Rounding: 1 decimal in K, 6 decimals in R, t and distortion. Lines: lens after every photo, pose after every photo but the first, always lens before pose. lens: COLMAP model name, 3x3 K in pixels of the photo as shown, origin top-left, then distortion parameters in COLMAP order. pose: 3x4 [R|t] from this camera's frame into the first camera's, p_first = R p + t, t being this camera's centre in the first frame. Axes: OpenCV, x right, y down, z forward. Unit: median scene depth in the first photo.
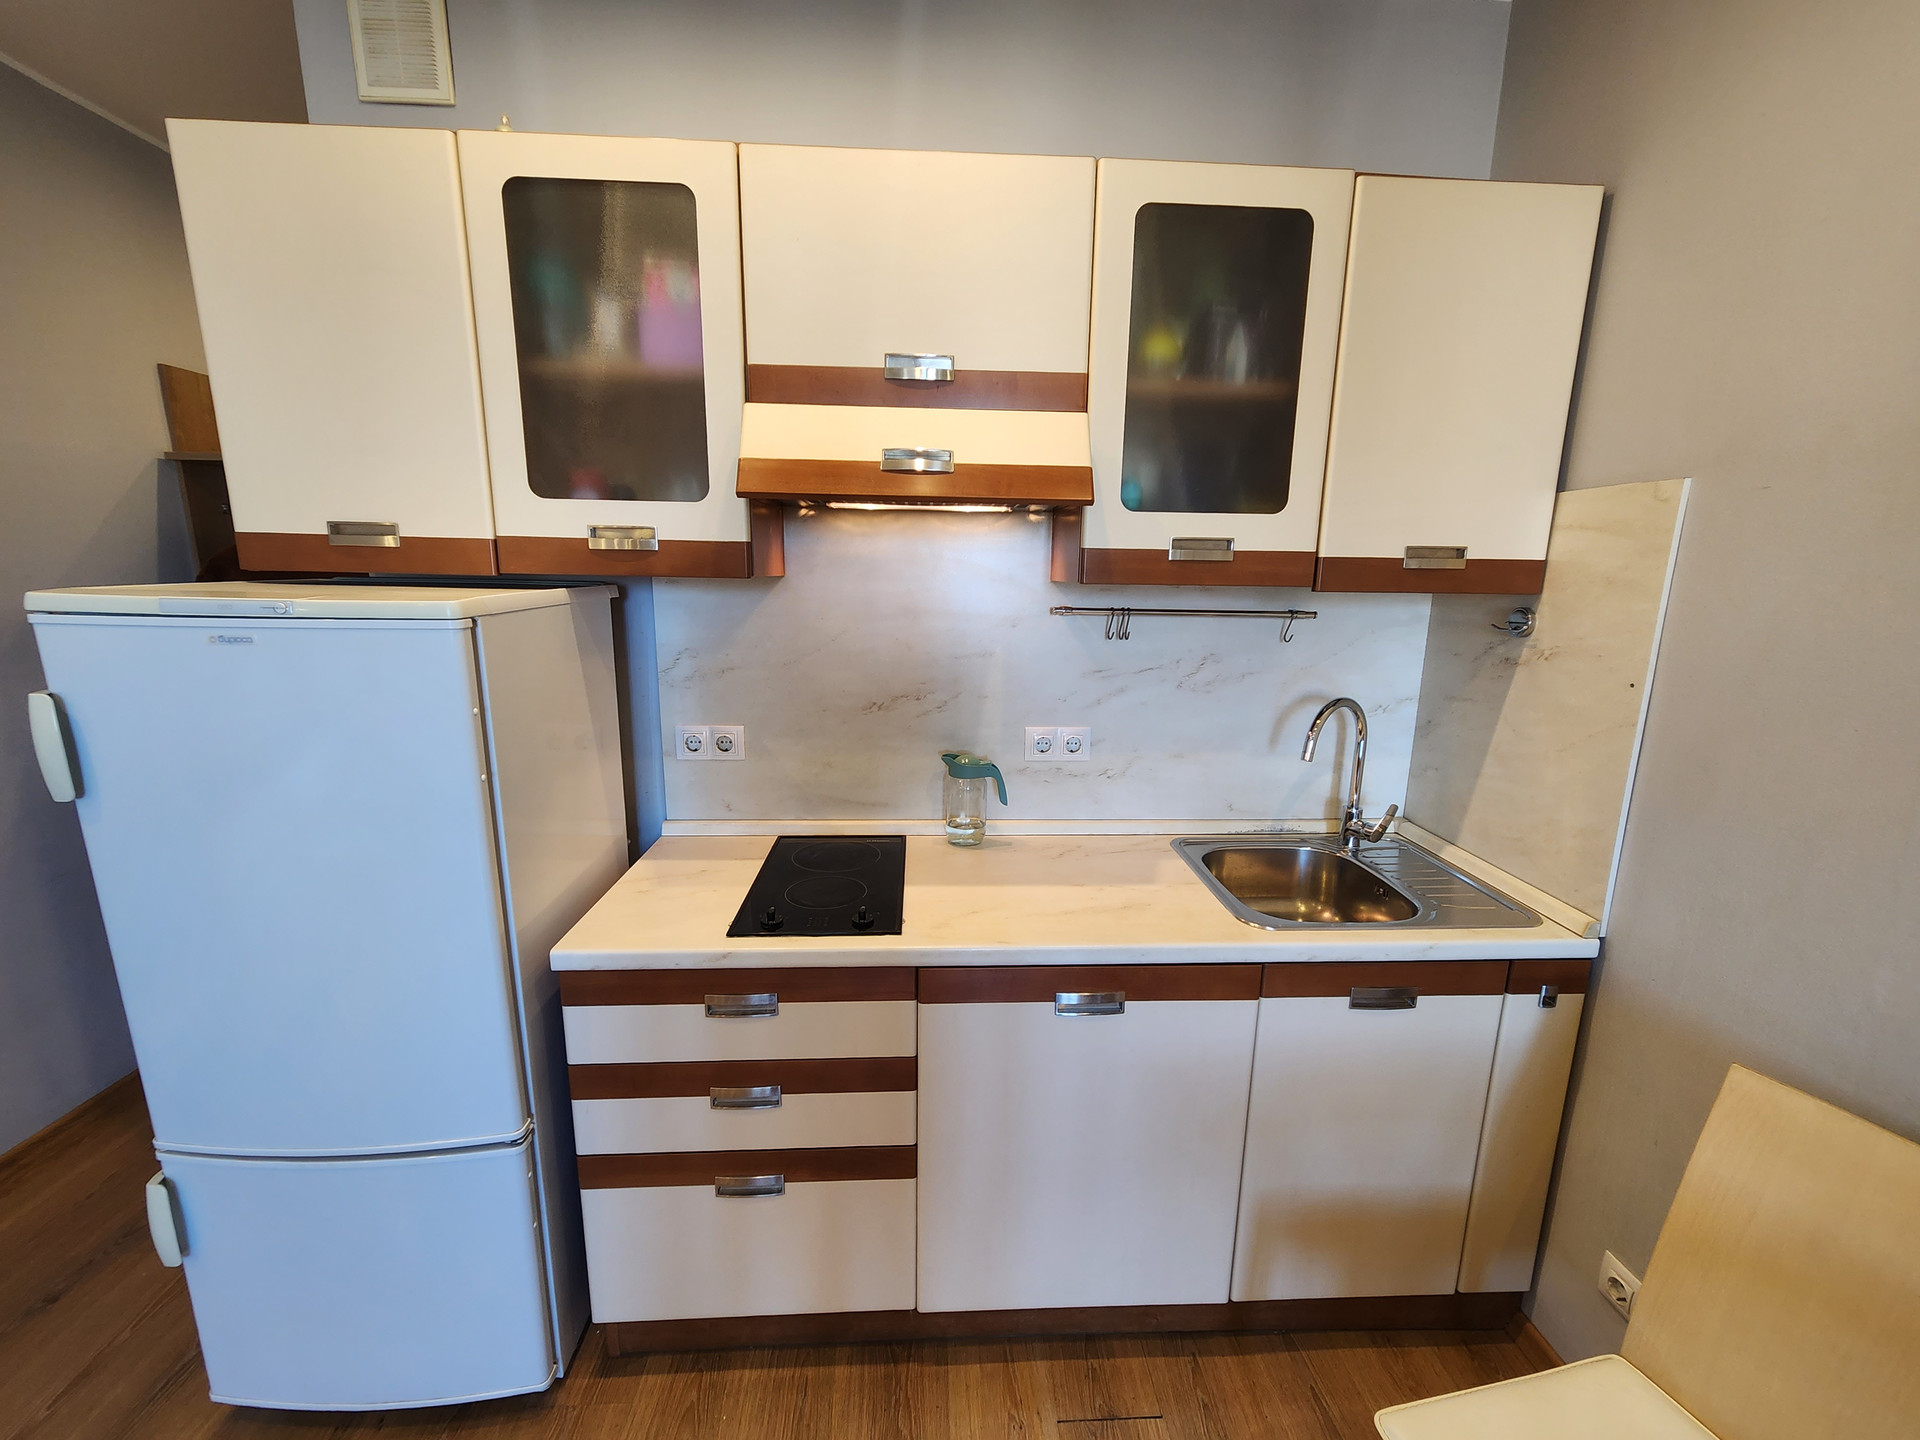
lens RADIAL K [[780.9, 0, 962.8], [0, 780.9, 729.3], [0, 0, 1]] dist [0.002187, -0.000786]
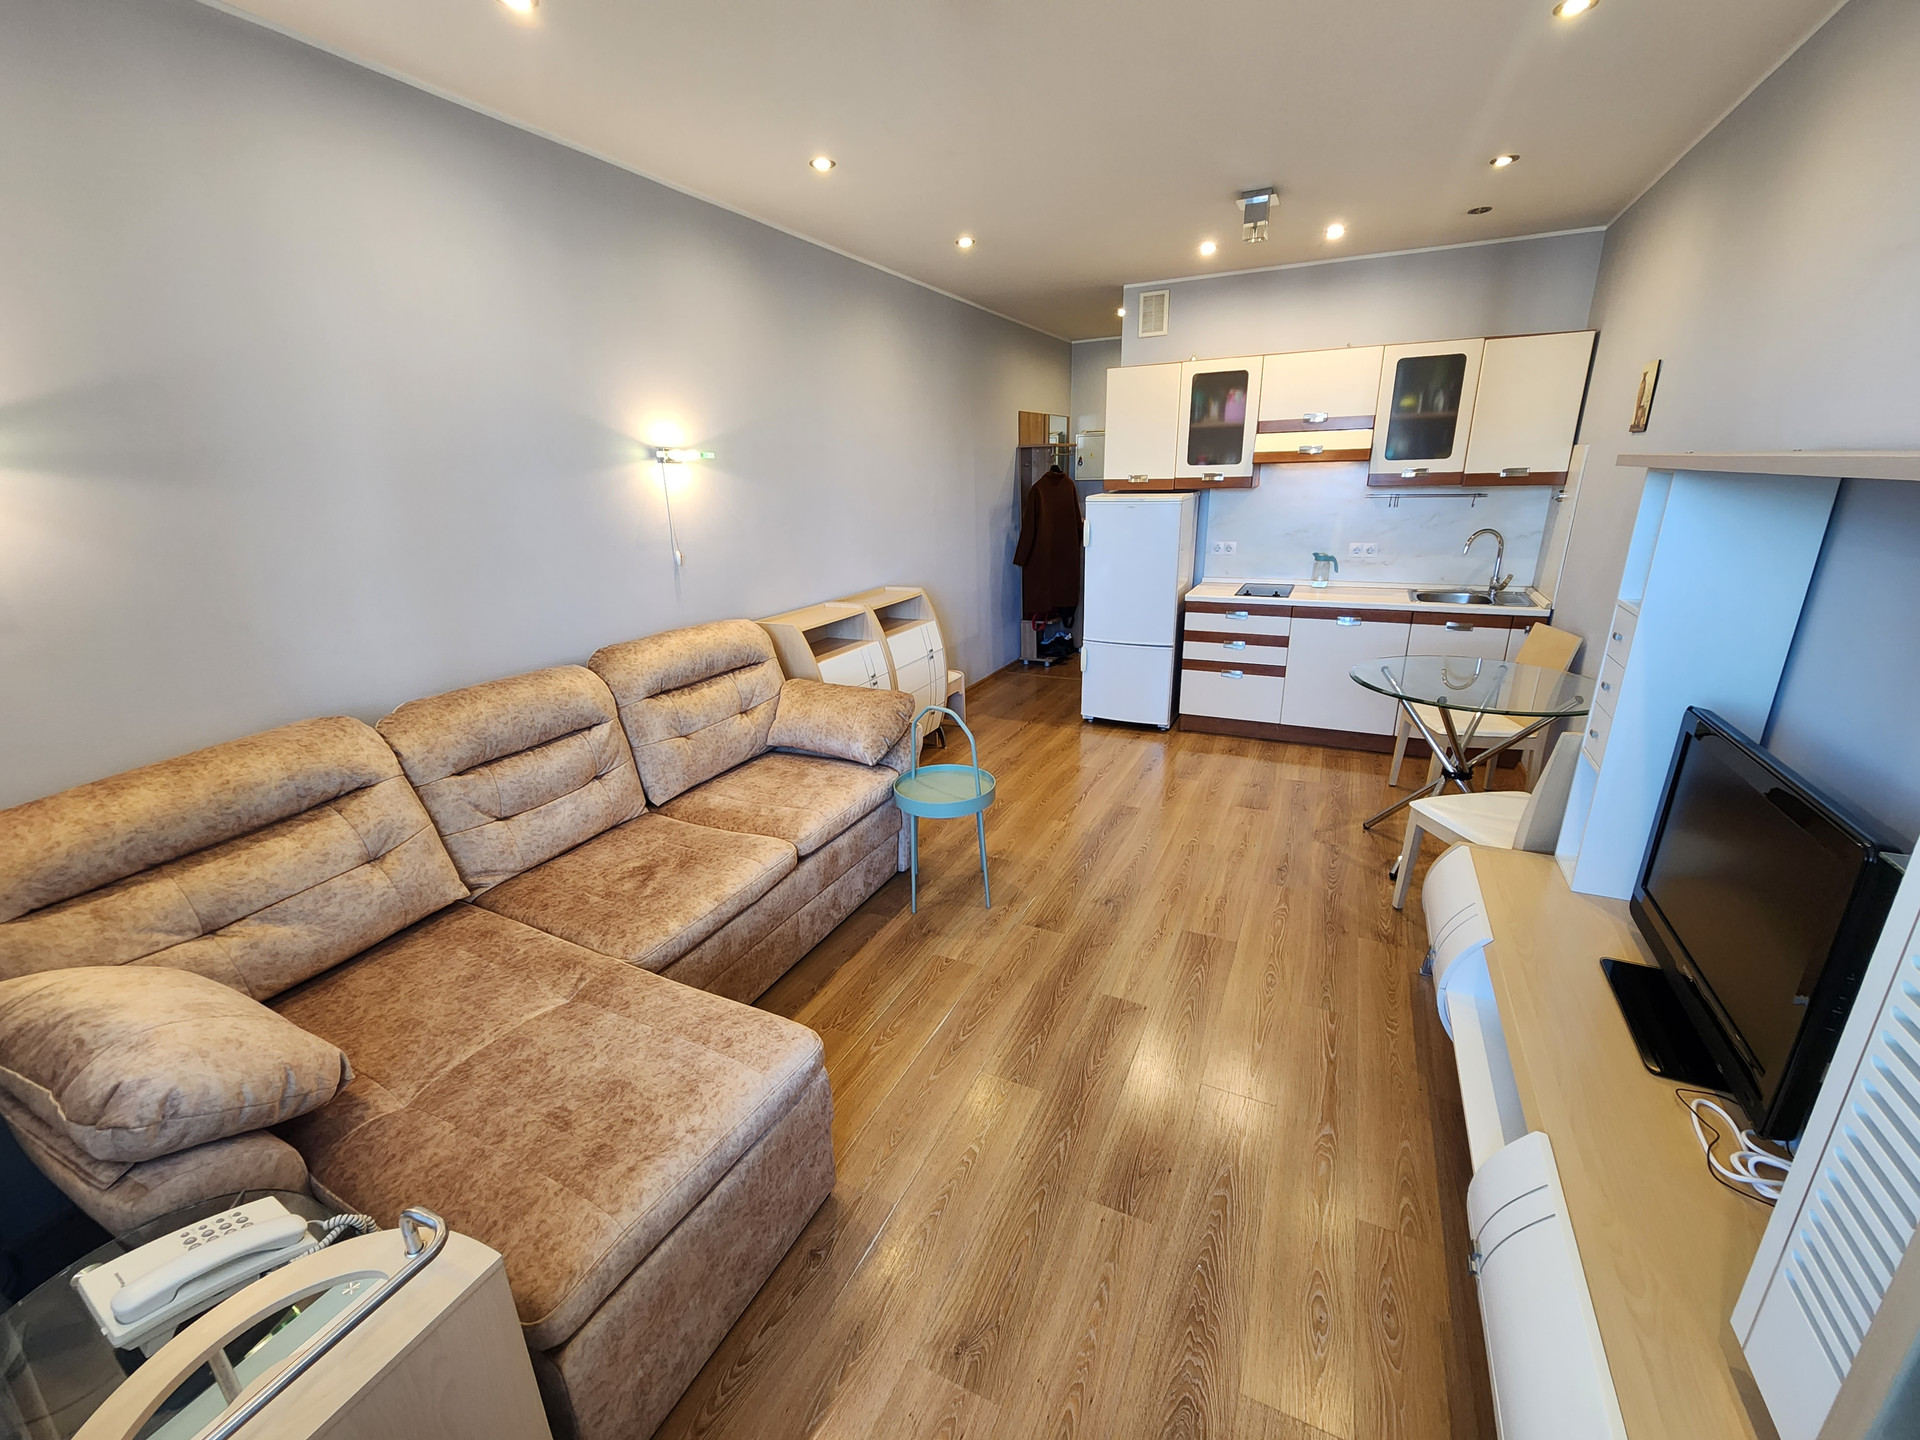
lens RADIAL K [[769.6, 0, 960.0], [0, 769.6, 720.0], [0, 0, 1]] dist [0.002232, -0.000027]
pose [[0.871628, 0.113170, -0.476924, 0.282083], [-0.057156, 0.989811, 0.130415, 0.377398], [0.486824, -0.086415, 0.869215, -2.243609]]
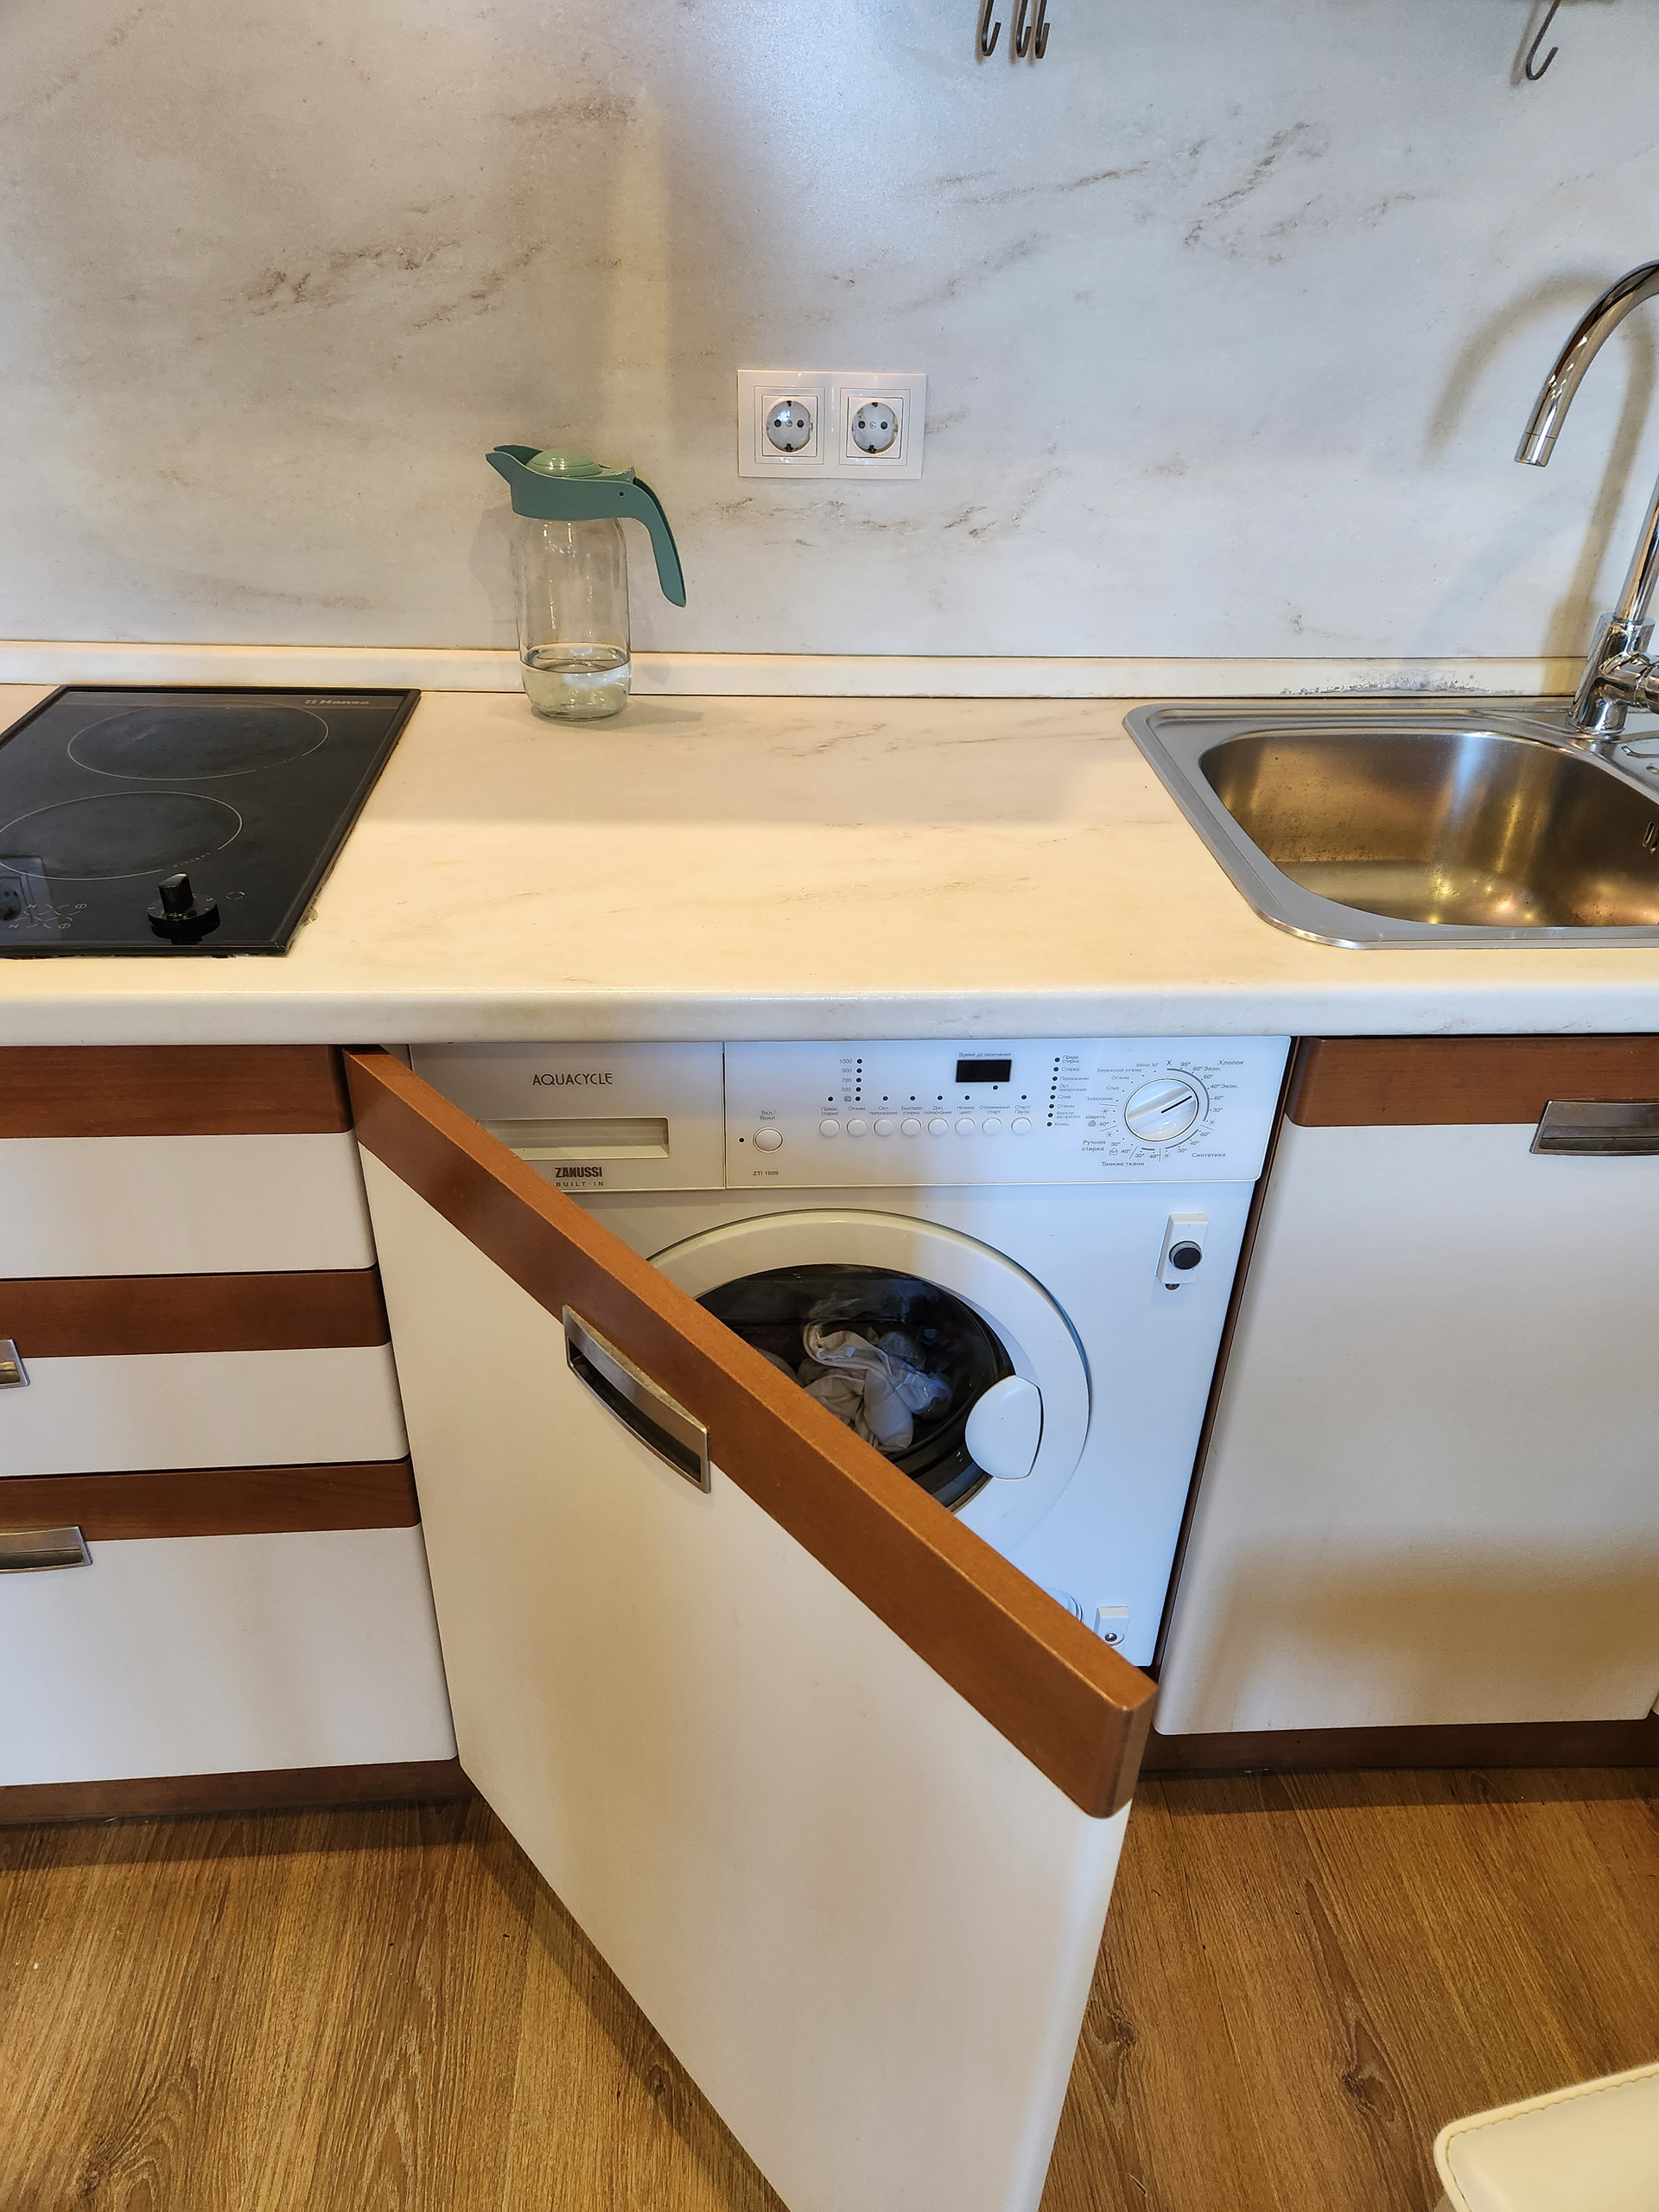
lens RADIAL K [[1475.5, 0, 835.6], [0, 1475.5, 1109.8], [0, 0, 1]] dist [0.075187, -0.065985]
pose [[0.999714, 0.003331, 0.023693, 0.130122], [-0.011695, 0.931932, 0.362443, 0.074196], [-0.020873, -0.362617, 0.931705, 0.312150]]
